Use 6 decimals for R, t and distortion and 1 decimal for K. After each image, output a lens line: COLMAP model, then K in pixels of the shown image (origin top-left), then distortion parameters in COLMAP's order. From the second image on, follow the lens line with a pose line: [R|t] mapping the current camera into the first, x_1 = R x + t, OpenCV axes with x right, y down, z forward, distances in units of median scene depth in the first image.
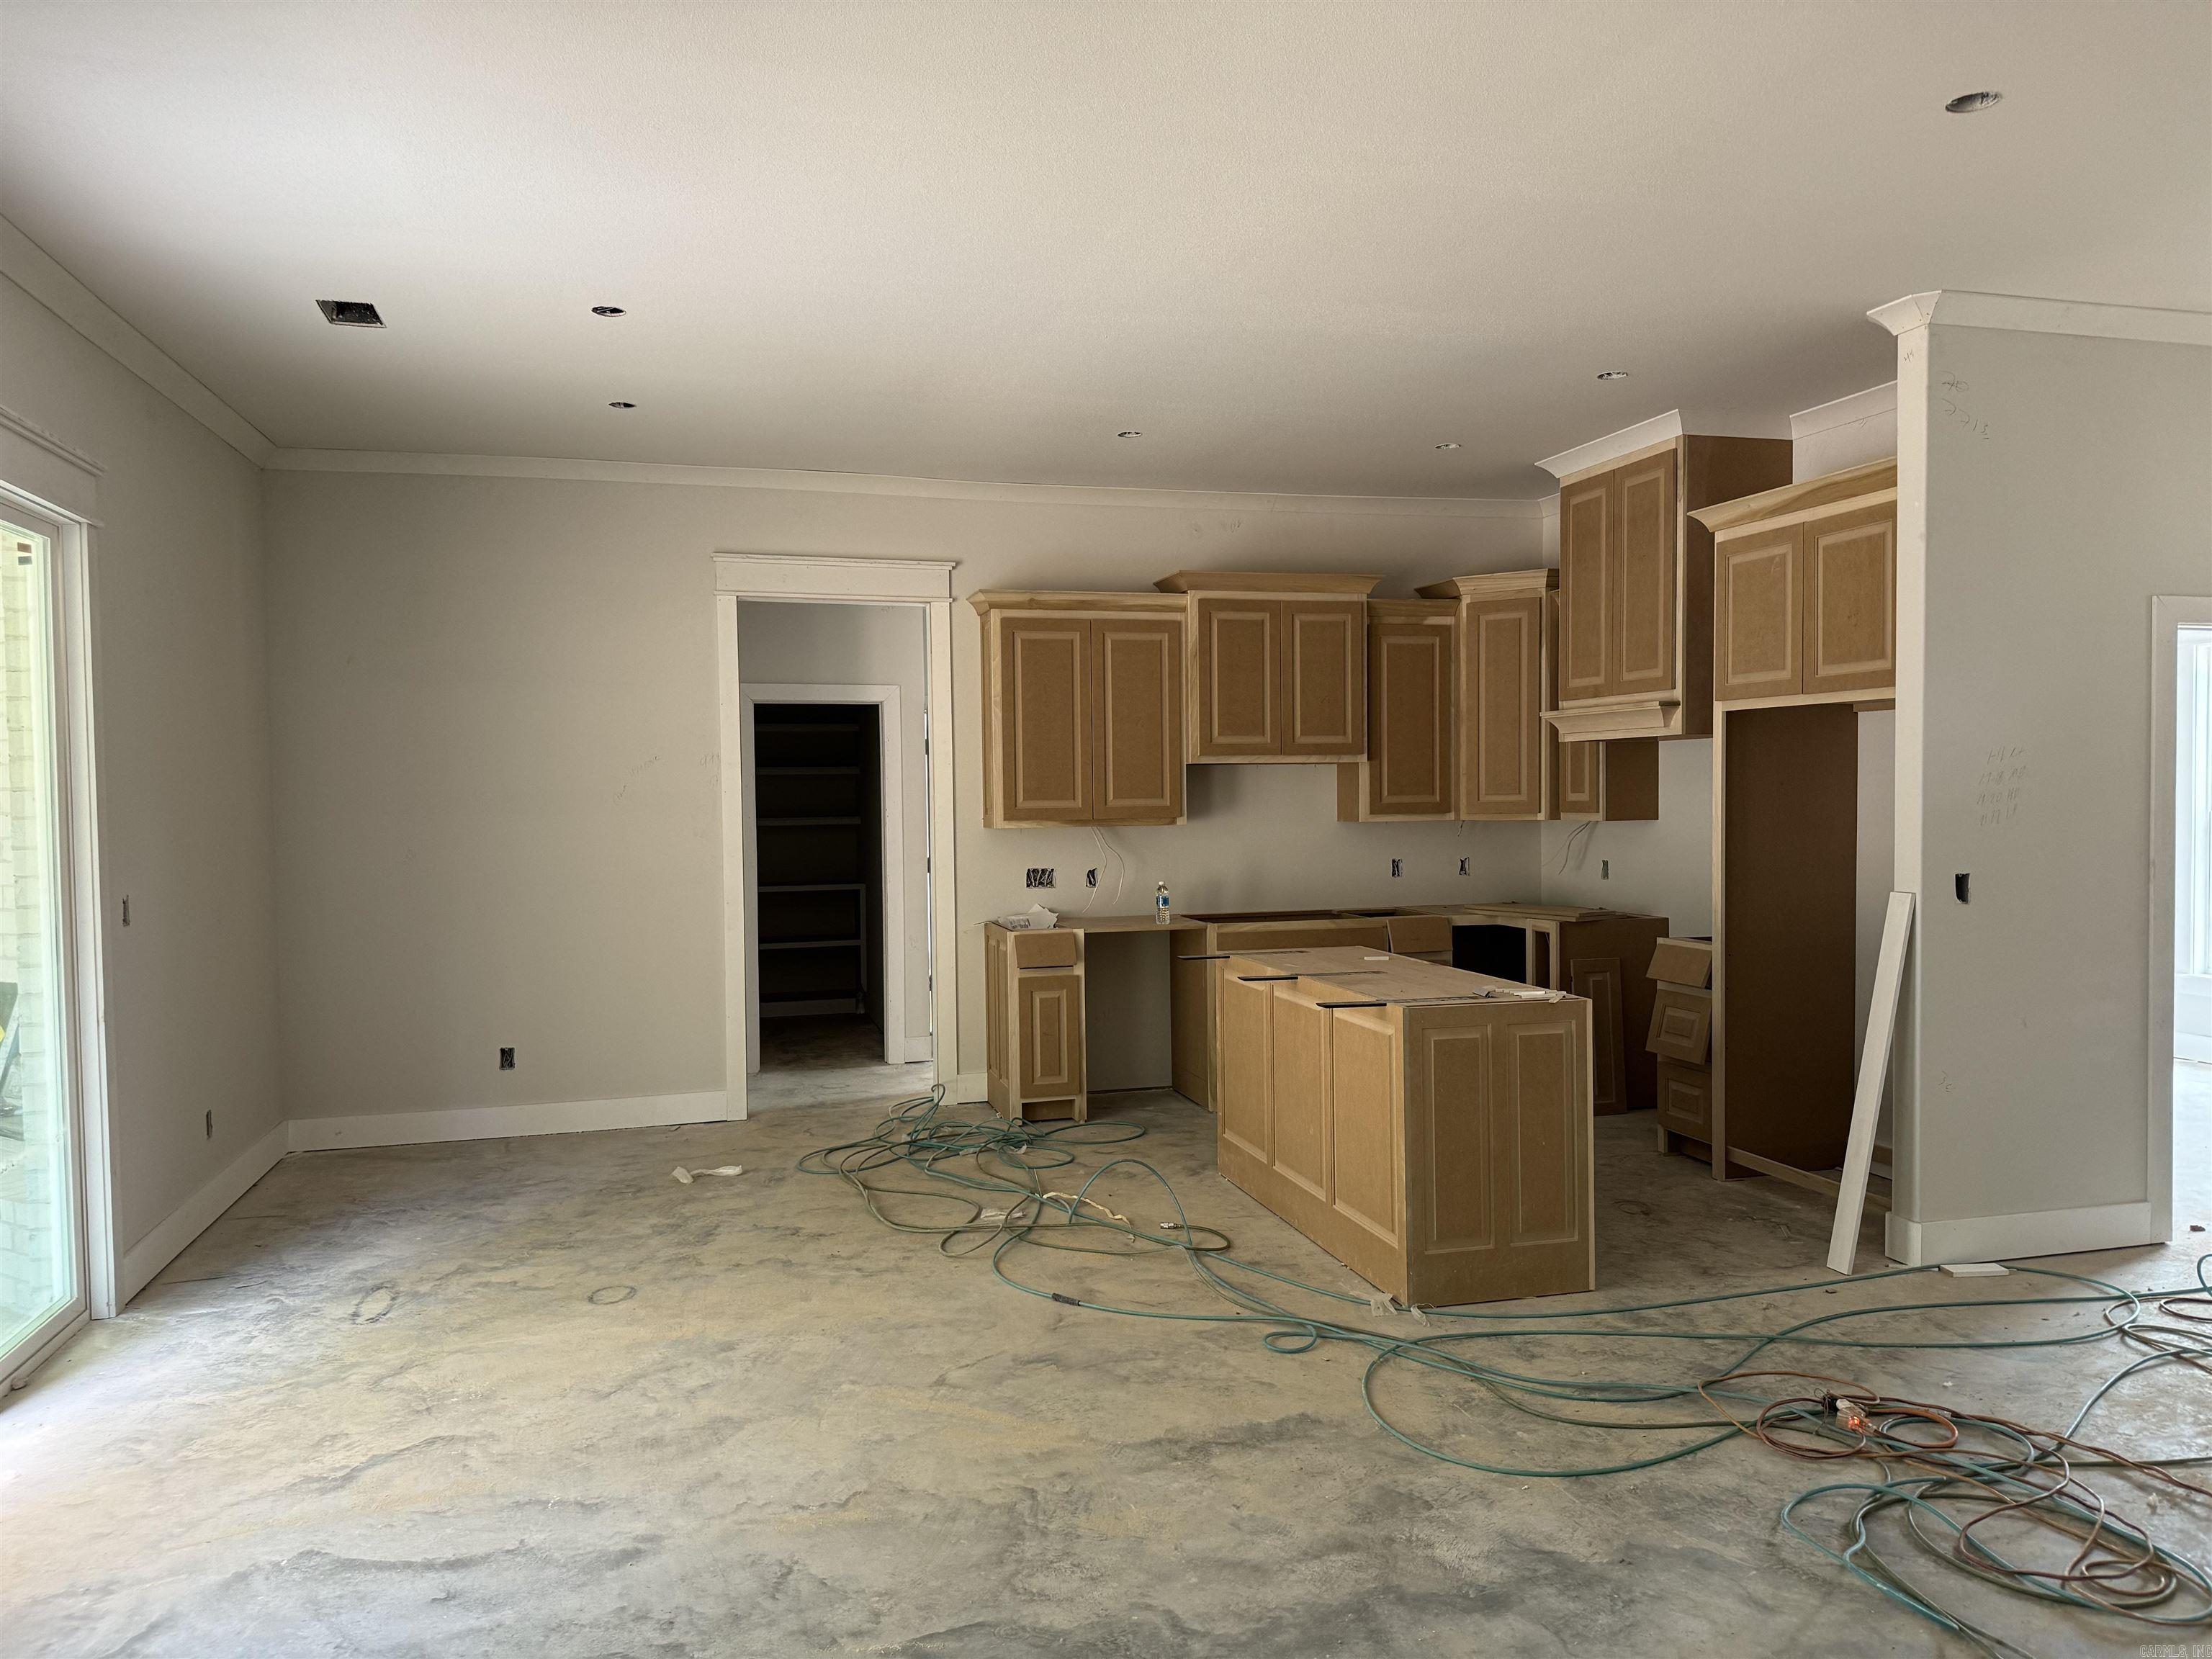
lens RADIAL K [[1560.0, 0, 1106.0], [0, 1560.0, 829.5], [0, 0, 1]] dist [0.140594, -0.255970]
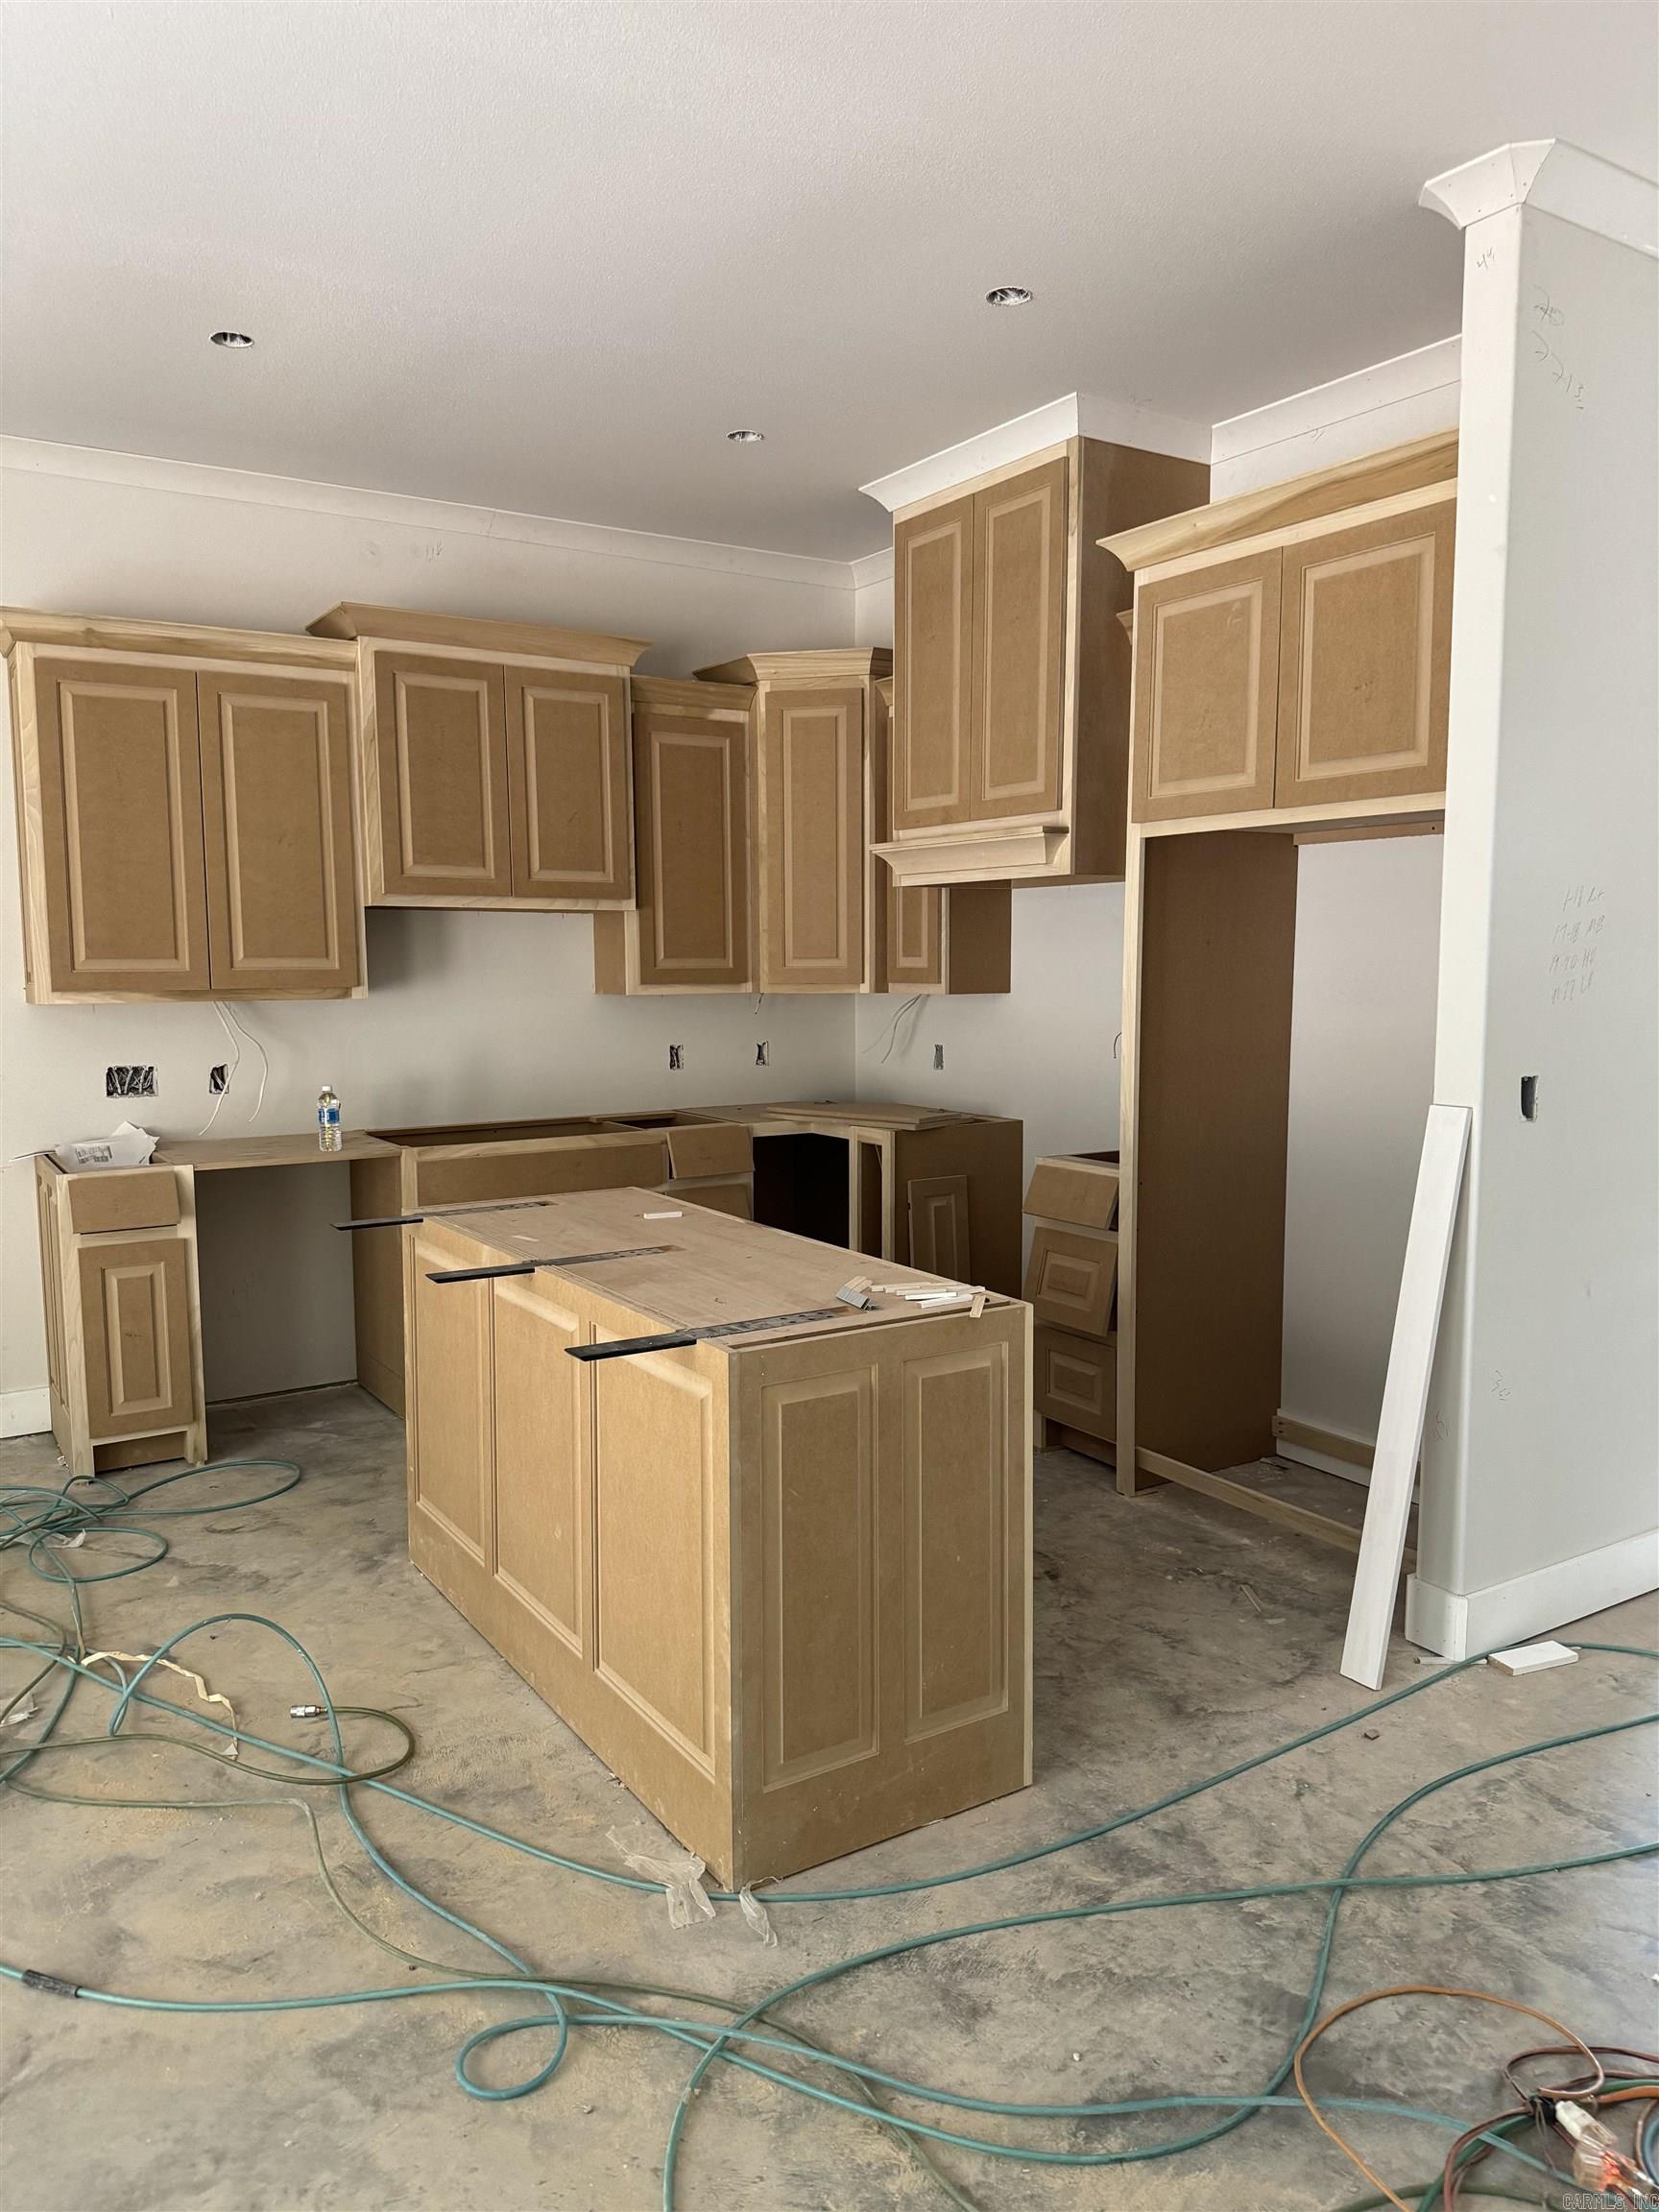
lens RADIAL K [[1560.0, 0, 840.7], [0, 1560.0, 1131.1], [0, 0, 1]] dist [0.140594, -0.255970]
pose [[0.954082, -0.026230, 0.298394, 0.056601], [0.000542, 0.996308, 0.085848, -0.005950], [-0.299544, -0.081744, 0.950574, 0.399256]]
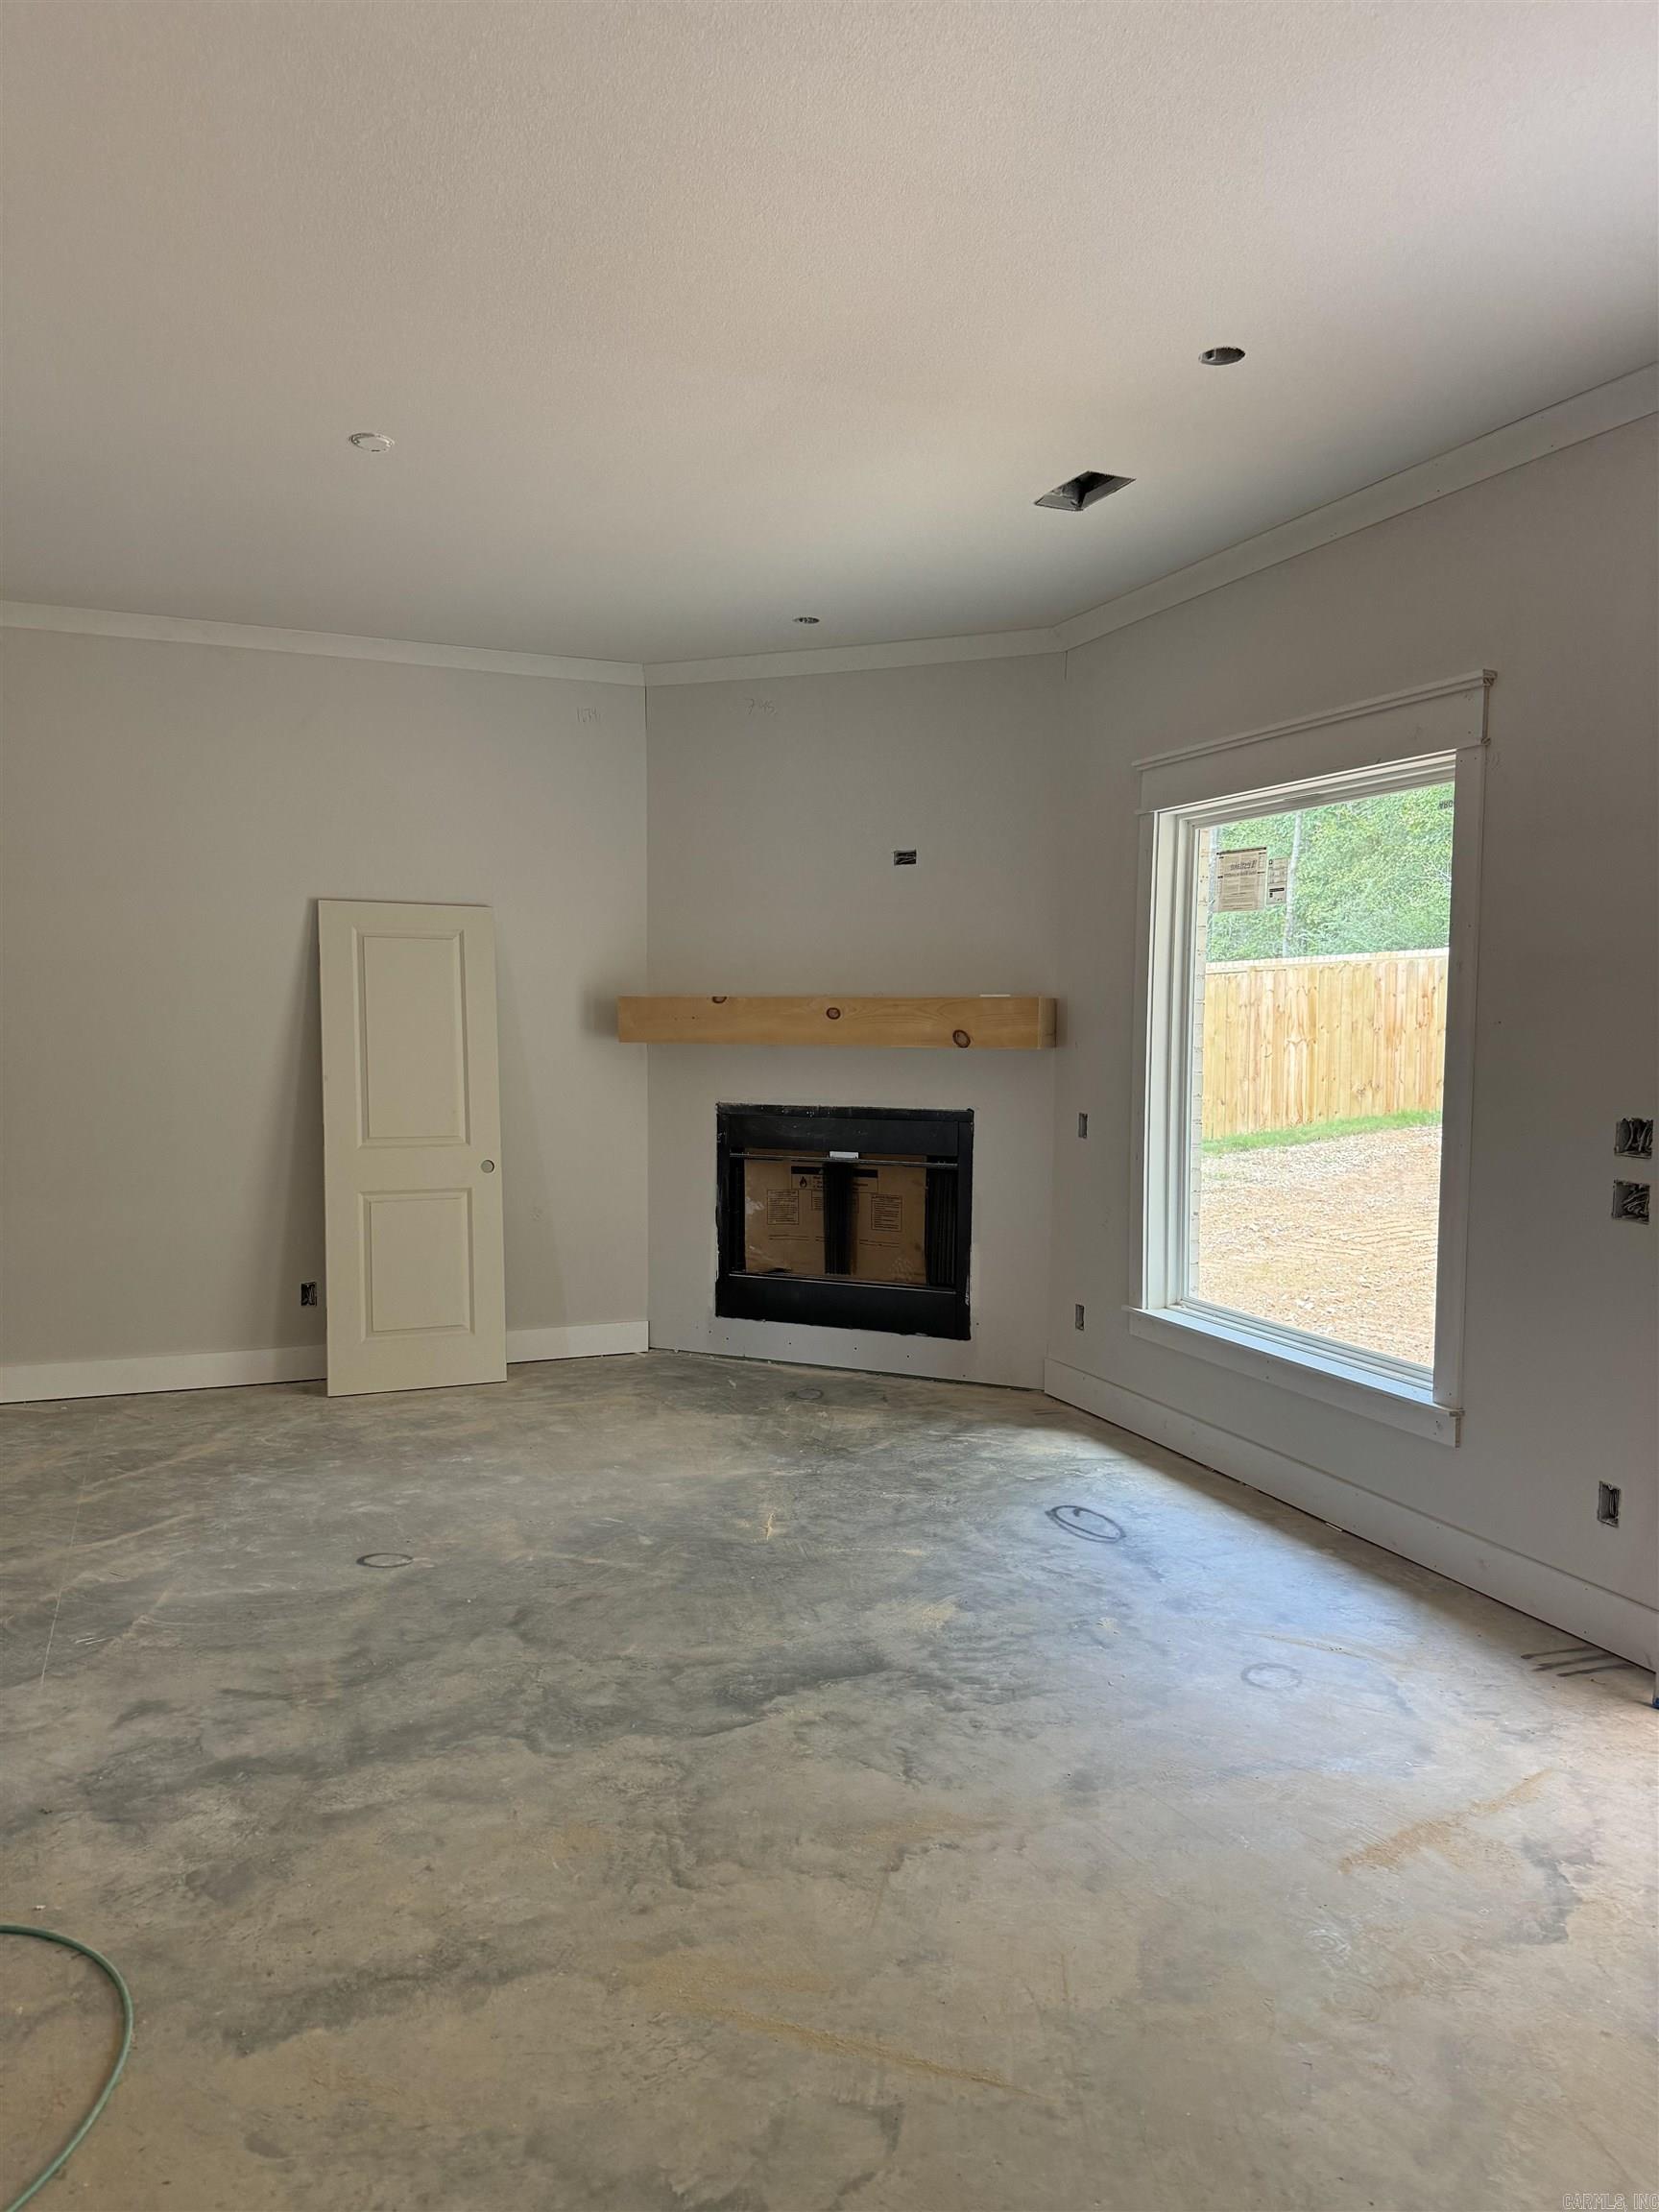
lens RADIAL K [[1550.4, 0, 829.5], [0, 1550.4, 1106.0], [0, 0, 1]] dist [0.098569, -0.111060]
pose [[-0.992236, 0.013283, -0.123656, -0.017430], [0.002145, 0.995960, 0.089776, -0.027443], [0.124349, 0.088814, -0.988256, 1.082893]]
